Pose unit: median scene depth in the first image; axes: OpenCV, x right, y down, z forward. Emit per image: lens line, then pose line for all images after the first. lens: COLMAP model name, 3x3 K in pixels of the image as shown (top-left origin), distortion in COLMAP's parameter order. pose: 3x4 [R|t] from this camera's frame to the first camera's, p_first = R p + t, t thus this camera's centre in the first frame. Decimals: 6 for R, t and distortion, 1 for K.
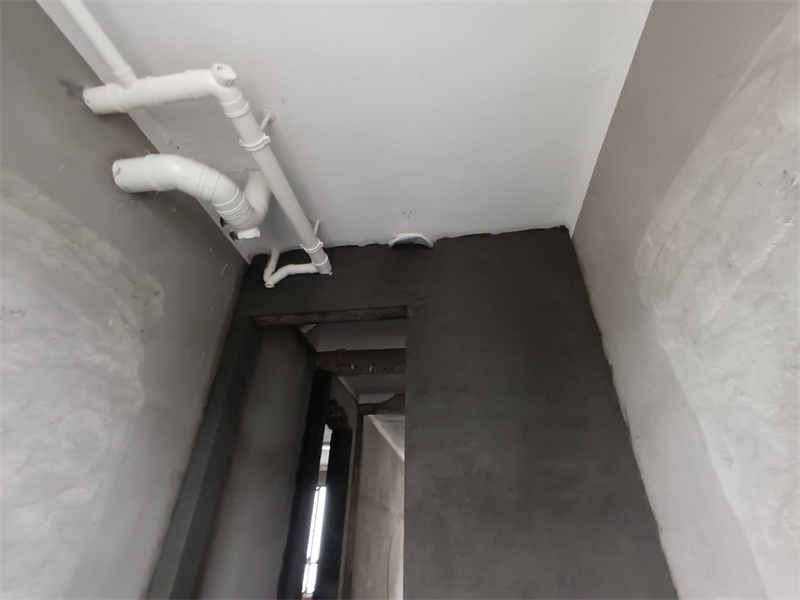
lens RADIAL K [[366.8, 0, 399.0], [0, 366.8, 303.0], [0, 0, 1]] dist [-0.002418, -0.000012]
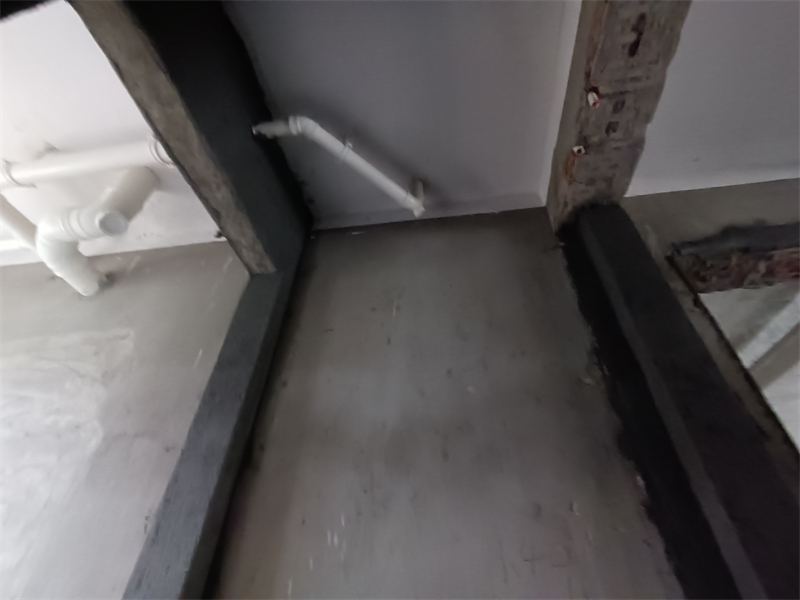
lens RADIAL K [[359.1, 0, 400.0], [0, 359.1, 300.0], [0, 0, 1]] dist [0.020845, -0.001445]
pose [[-0.008941, -0.638307, -0.769730, 0.176190], [0.507666, 0.660284, -0.553445, 0.952596], [0.861508, -0.395714, 0.318144, 1.570462]]
